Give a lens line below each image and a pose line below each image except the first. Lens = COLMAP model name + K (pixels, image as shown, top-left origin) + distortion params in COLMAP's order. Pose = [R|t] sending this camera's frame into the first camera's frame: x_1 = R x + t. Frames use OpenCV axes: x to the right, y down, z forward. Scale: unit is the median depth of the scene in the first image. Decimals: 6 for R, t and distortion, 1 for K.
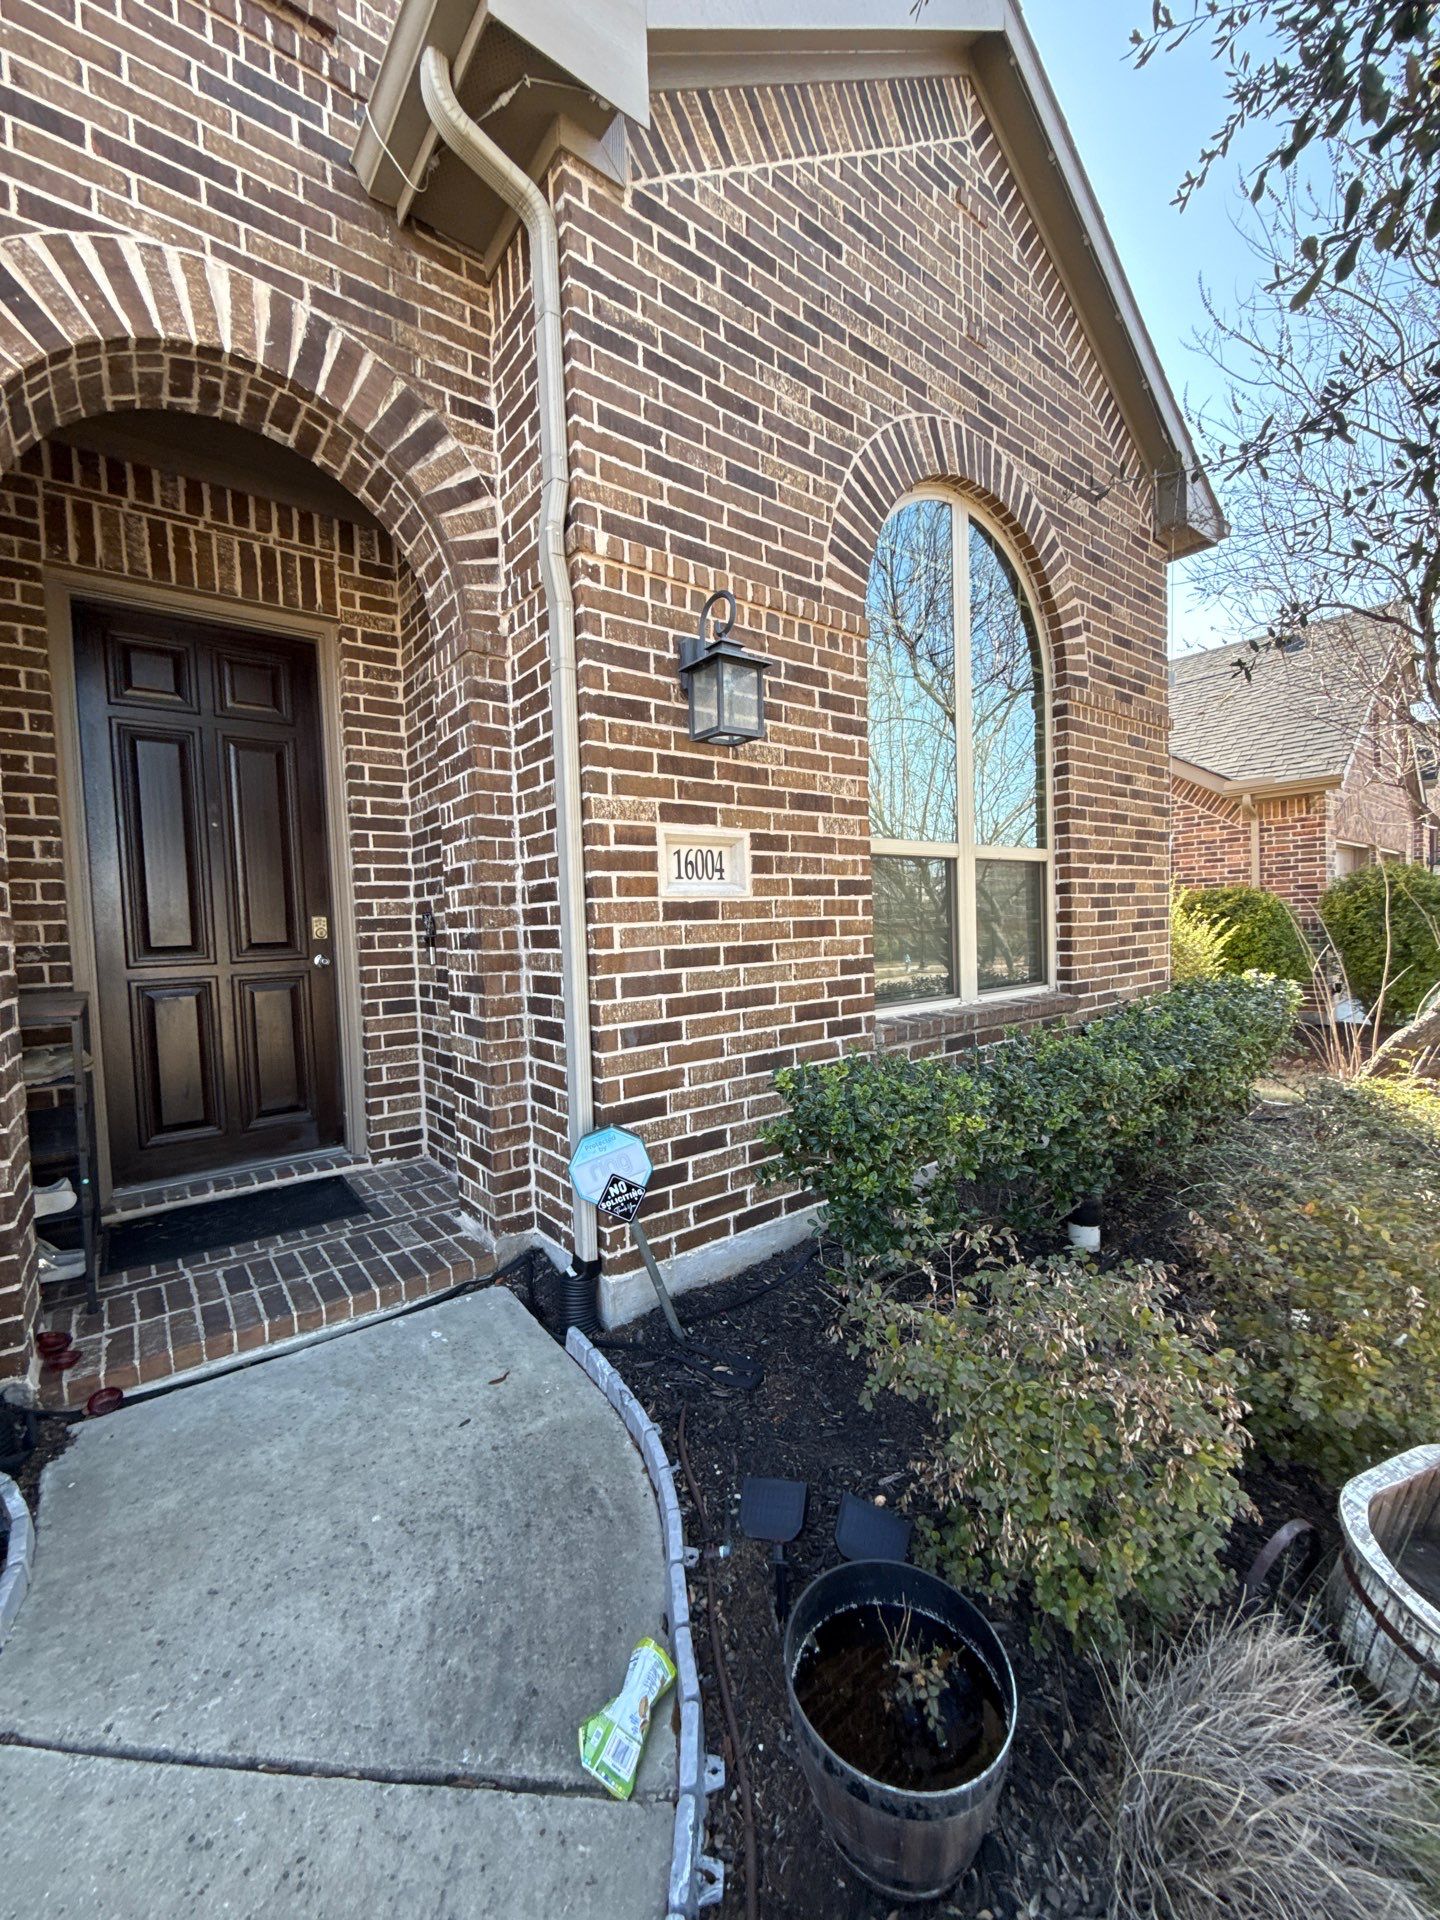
lens RADIAL K [[759.8, 0, 721.9], [0, 759.8, 958.9], [0, 0, 1]] dist [-0.001528, -0.000052]
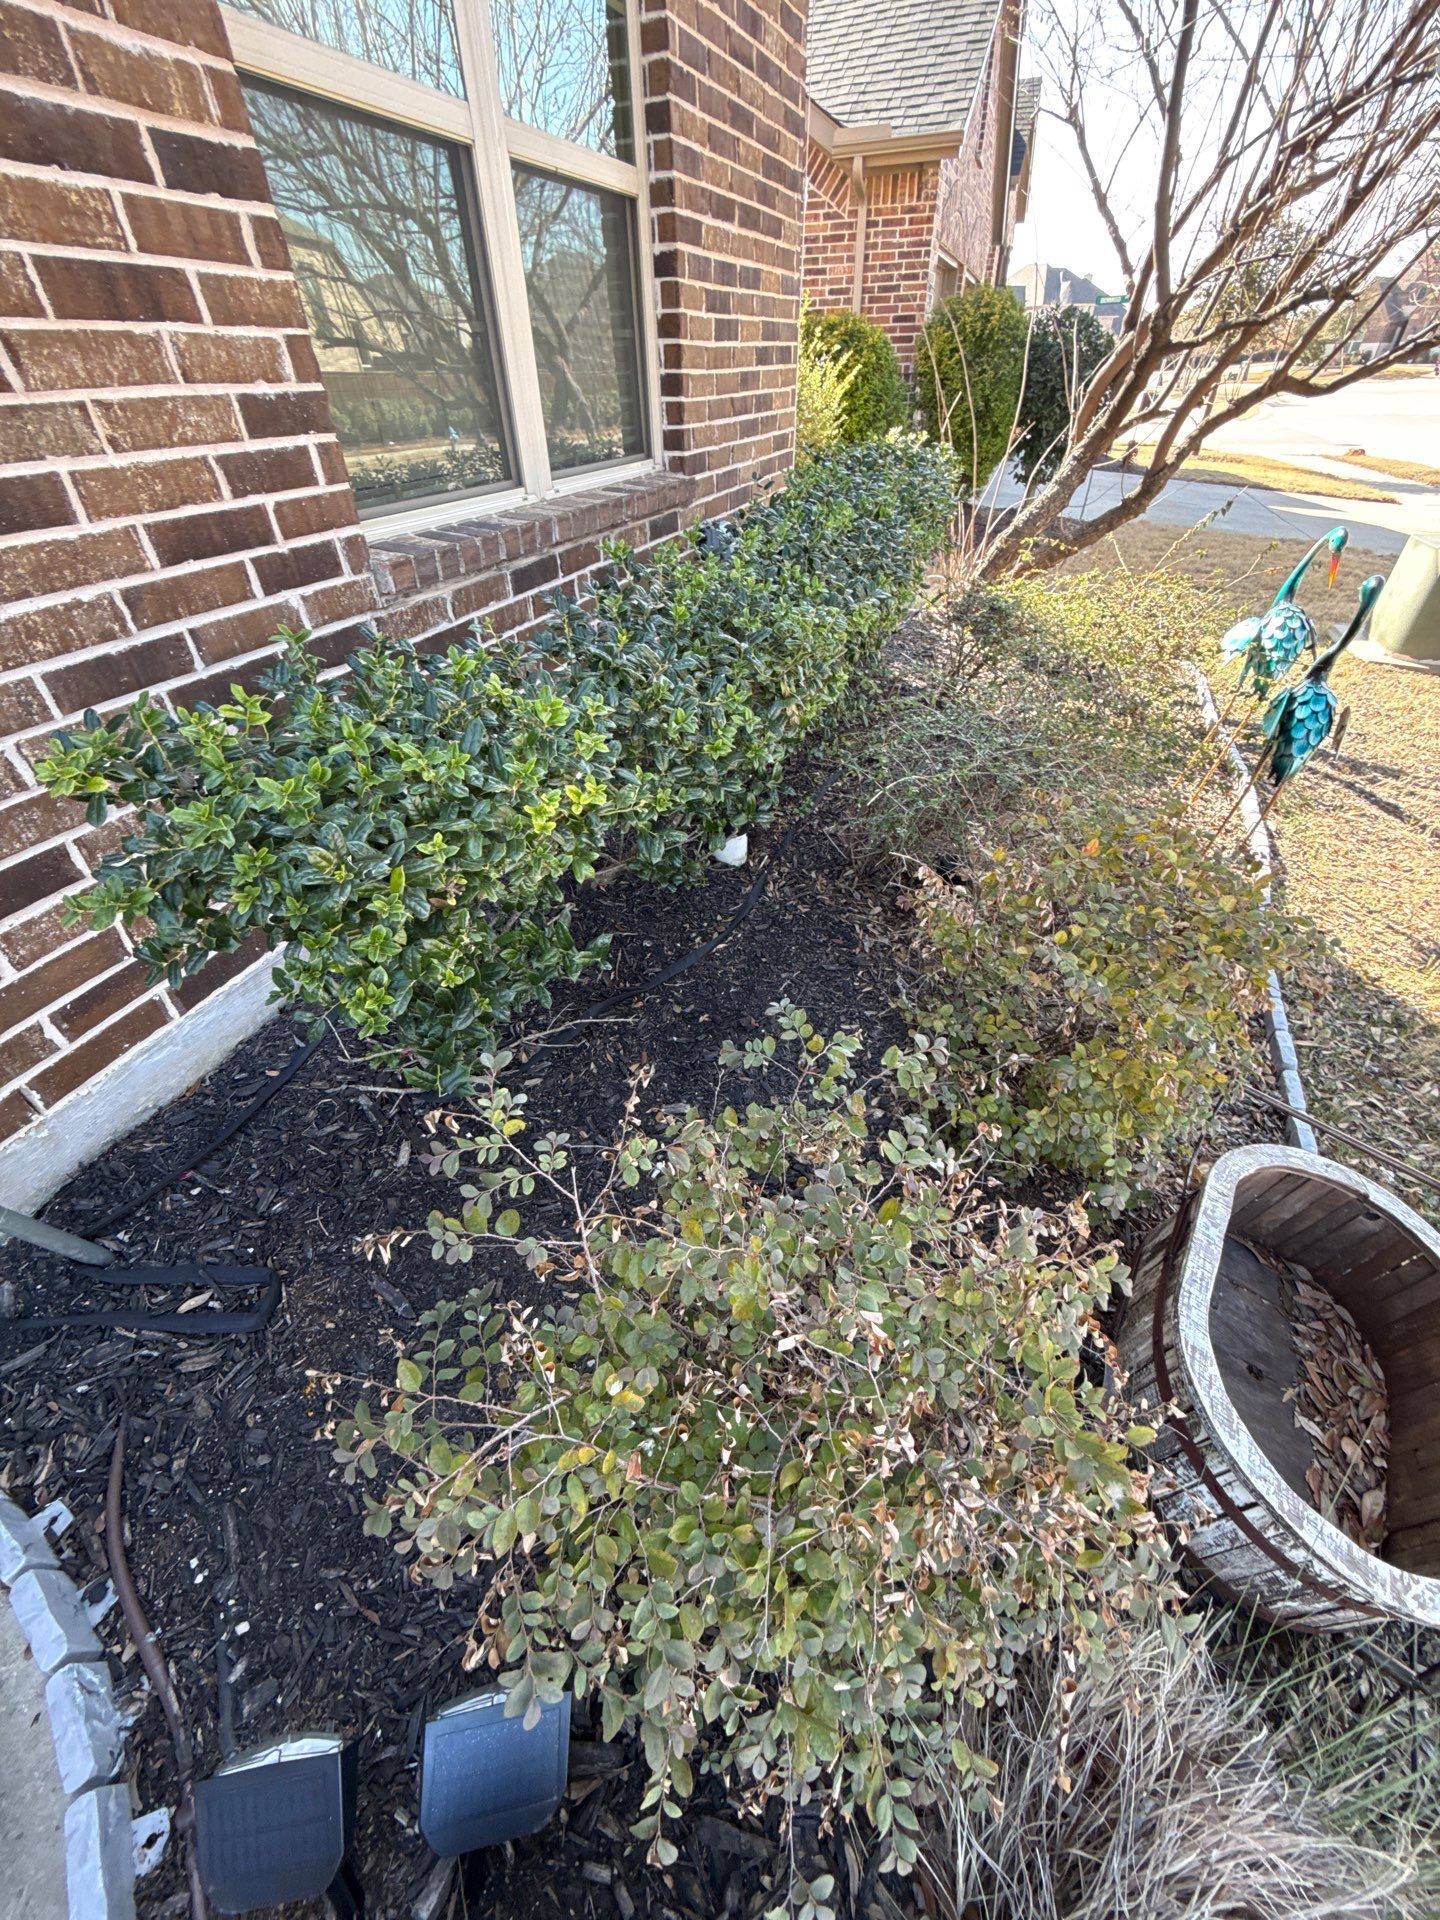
lens RADIAL K [[759.8, 0, 721.9], [0, 759.8, 958.9], [0, 0, 1]] dist [-0.001528, -0.000052]
pose [[0.871287, -0.287308, 0.397885, 0.140289], [0.010419, 0.821377, 0.570290, 0.022759], [-0.490663, -0.492741, 0.718649, 0.417114]]
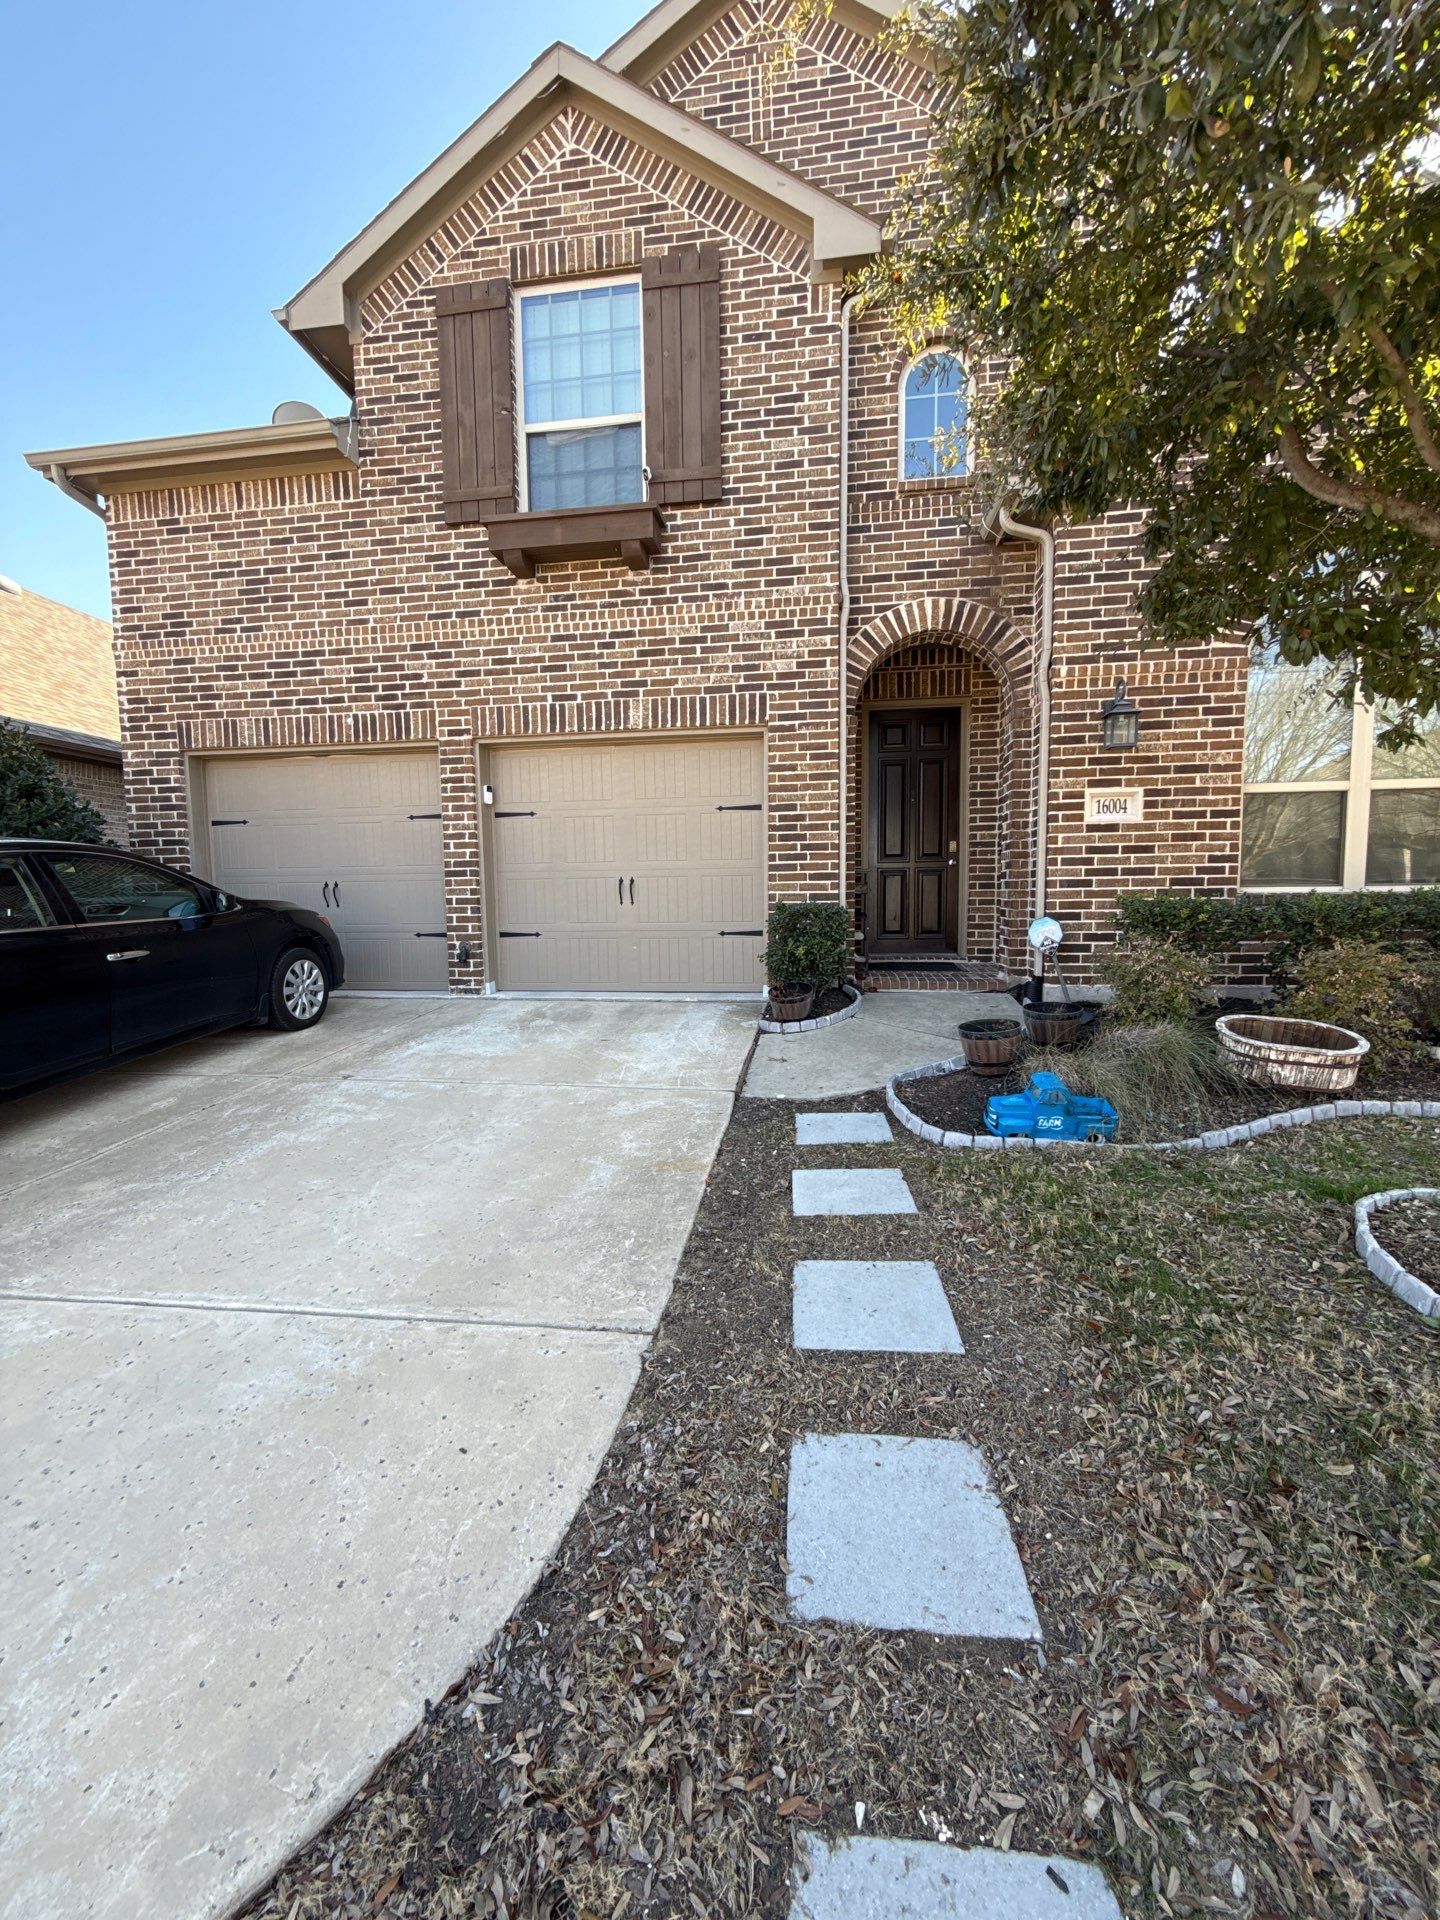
lens RADIAL K [[759.8, 0, 721.9], [0, 759.8, 958.9], [0, 0, 1]] dist [-0.001528, -0.000052]
pose [[0.684366, 0.088273, -0.723775, 0.734047], [-0.044867, 0.995862, 0.079032, 0.166786], [0.727757, -0.021613, 0.685495, -1.151476]]
